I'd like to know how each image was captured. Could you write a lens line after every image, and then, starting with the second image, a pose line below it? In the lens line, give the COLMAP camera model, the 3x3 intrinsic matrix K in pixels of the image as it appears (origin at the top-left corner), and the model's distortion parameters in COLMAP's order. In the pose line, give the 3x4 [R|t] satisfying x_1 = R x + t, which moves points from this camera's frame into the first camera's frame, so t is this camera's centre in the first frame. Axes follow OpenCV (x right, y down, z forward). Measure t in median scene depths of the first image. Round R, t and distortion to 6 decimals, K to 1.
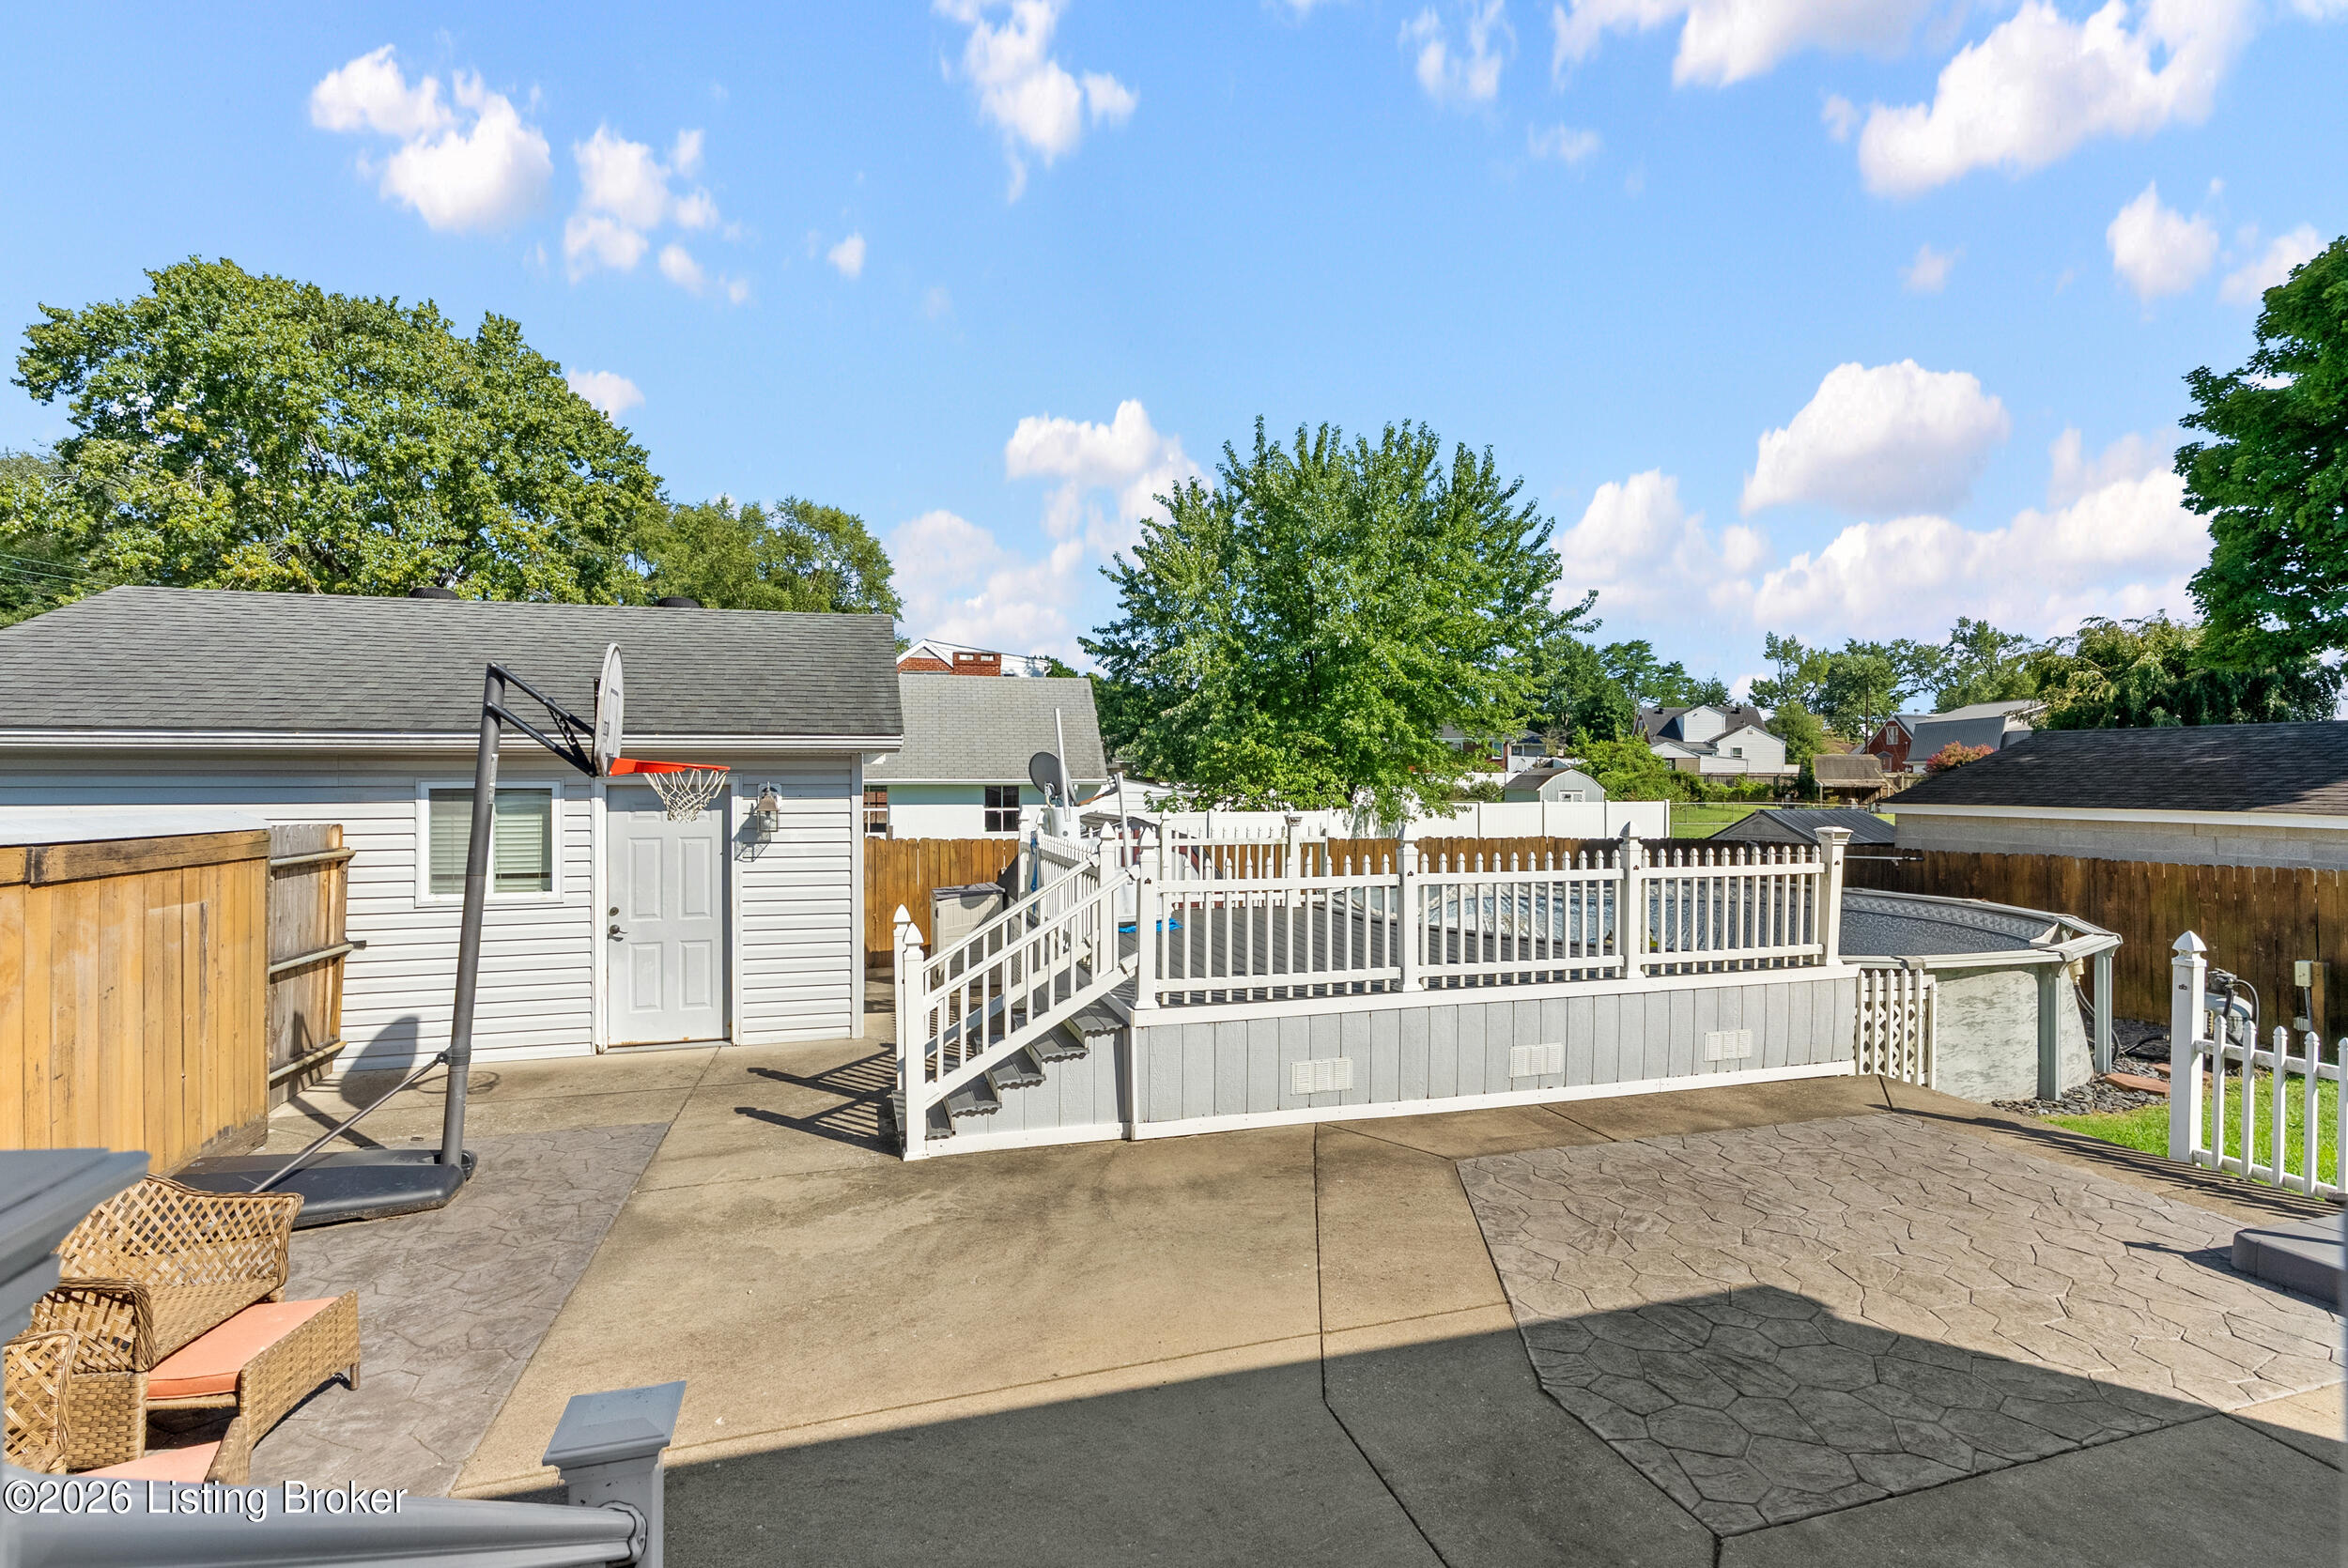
lens RADIAL K [[1056.5, 0, 1184.2], [0, 1056.5, 785.9], [0, 0, 1]] dist [-0.002527, 0.000911]
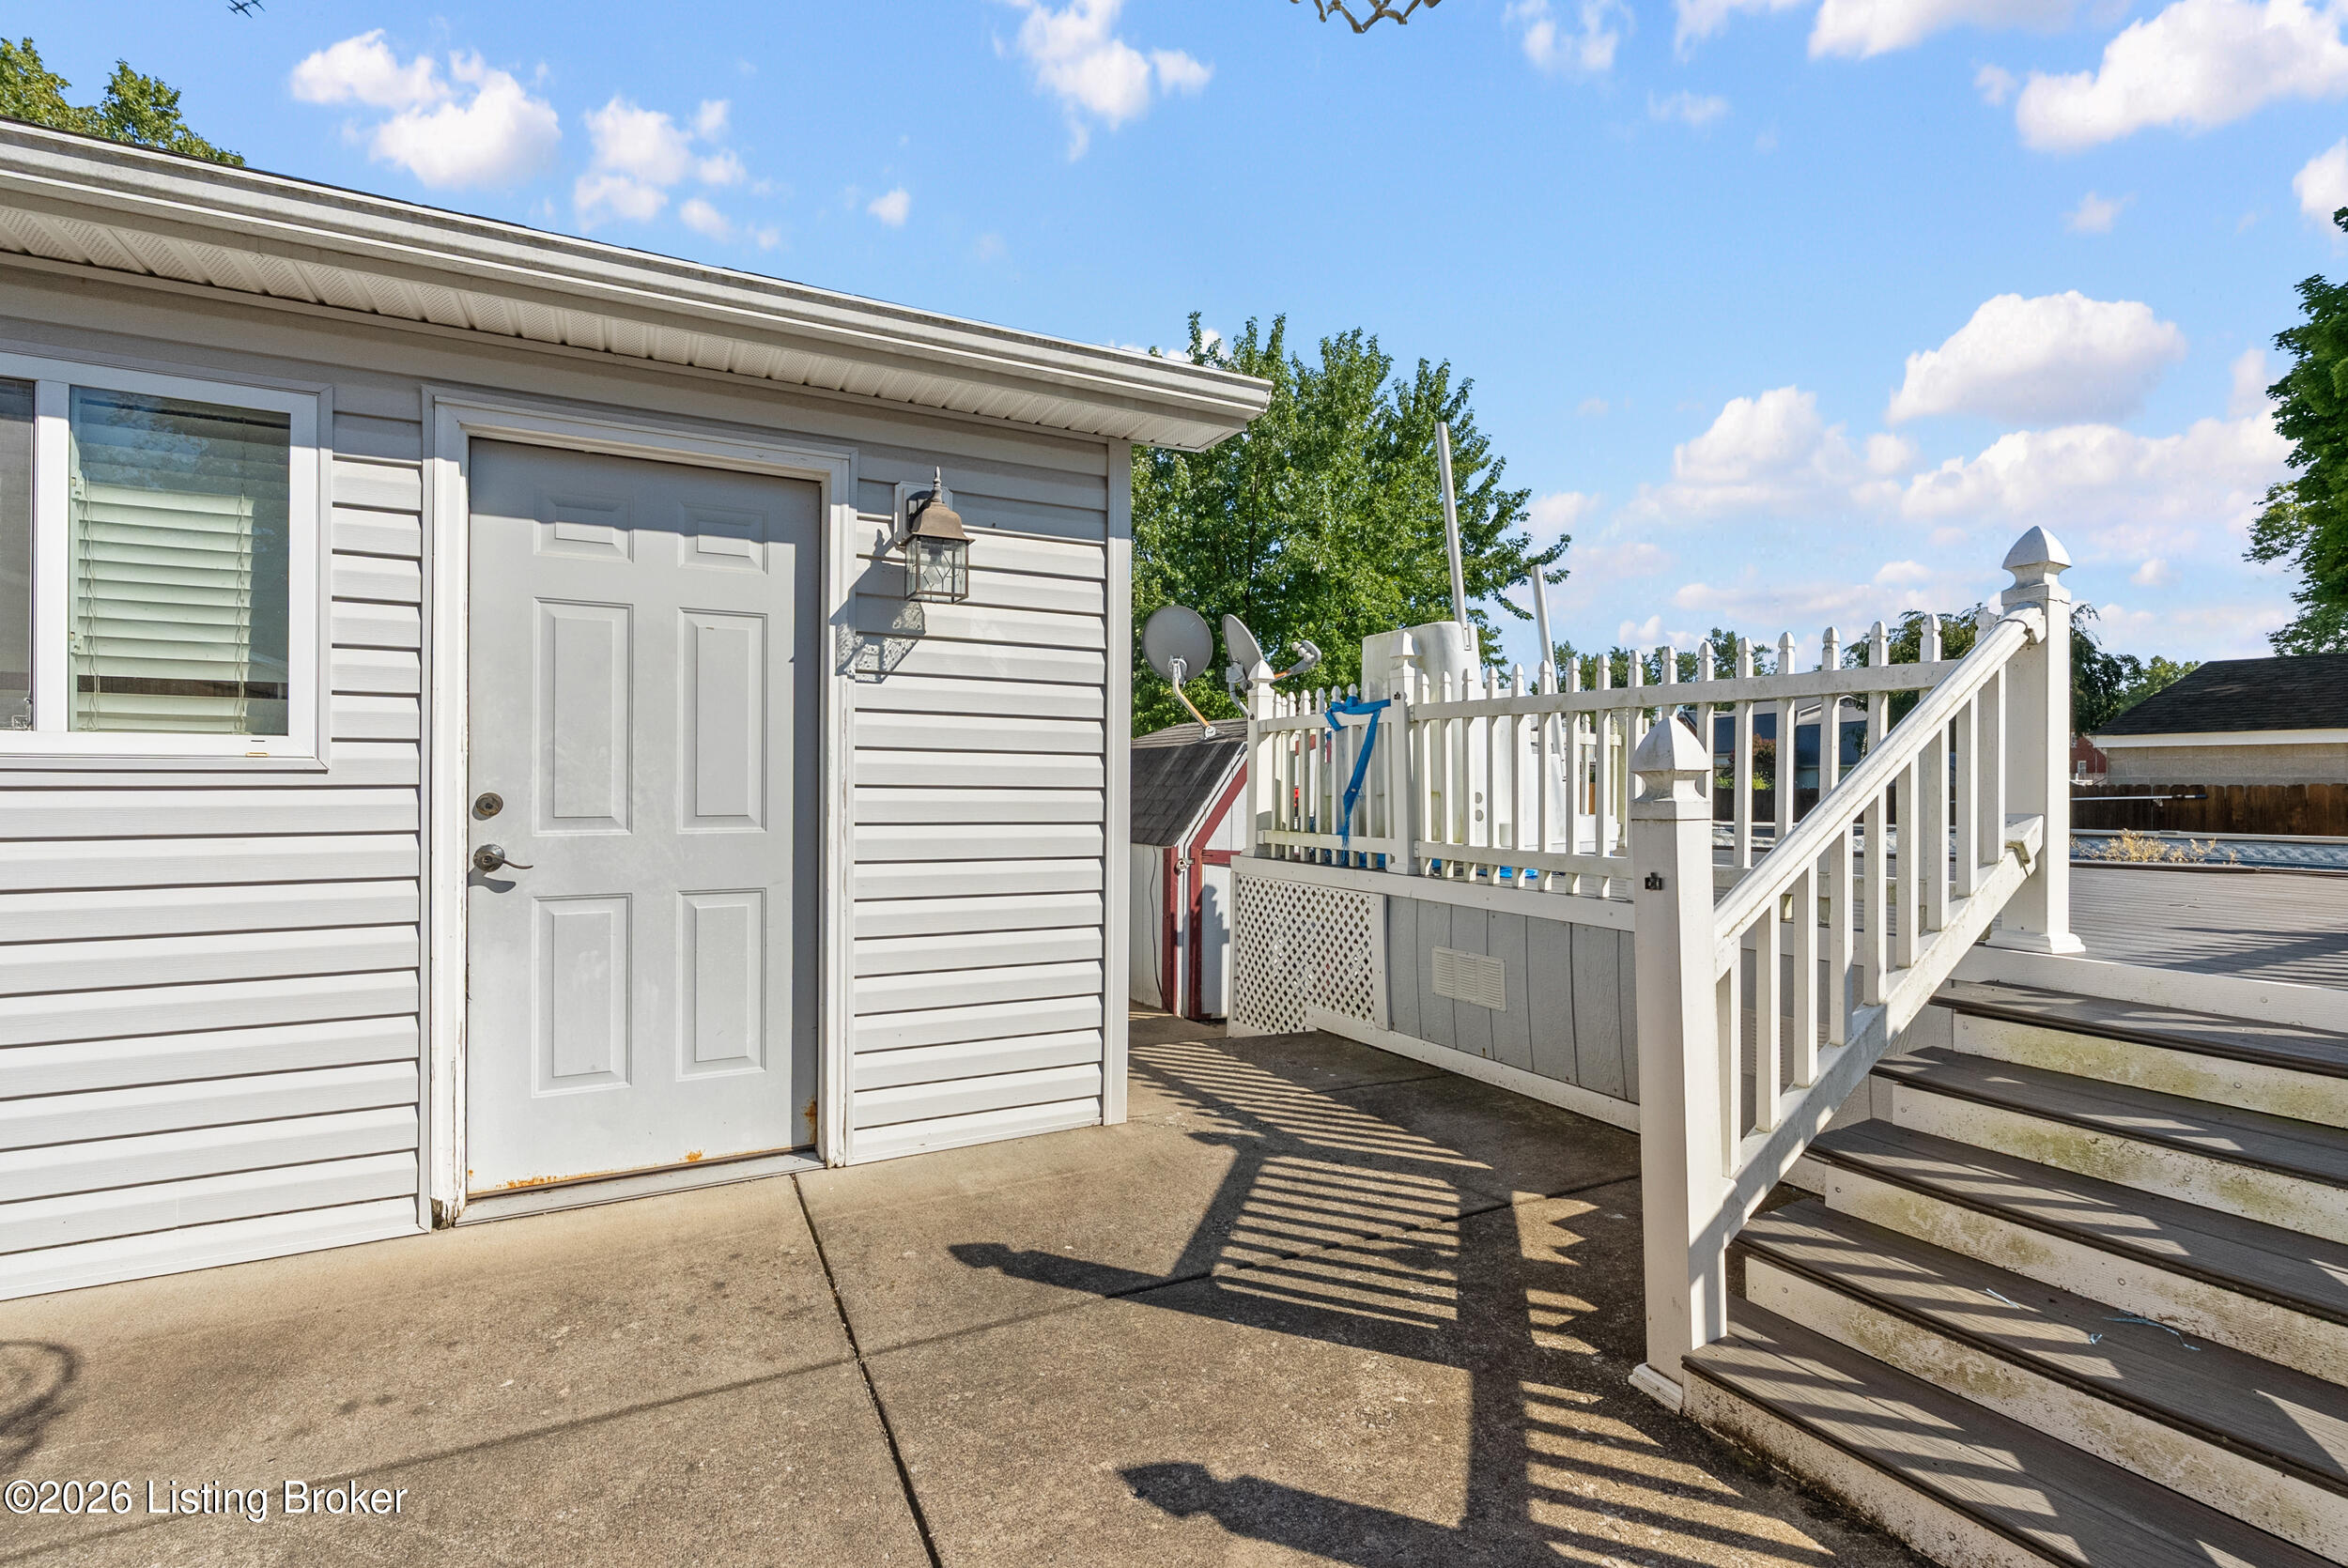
lens RADIAL K [[1056.5, 0, 1176.5], [0, 1056.5, 785.6], [0, 0, 1]] dist [-0.002527, 0.000911]
pose [[0.980368, 0.005306, 0.197103, -0.379435], [-0.005192, 0.999986, -0.001096, 0.109227], [-0.197106, 0.000052, 0.980382, 0.604378]]
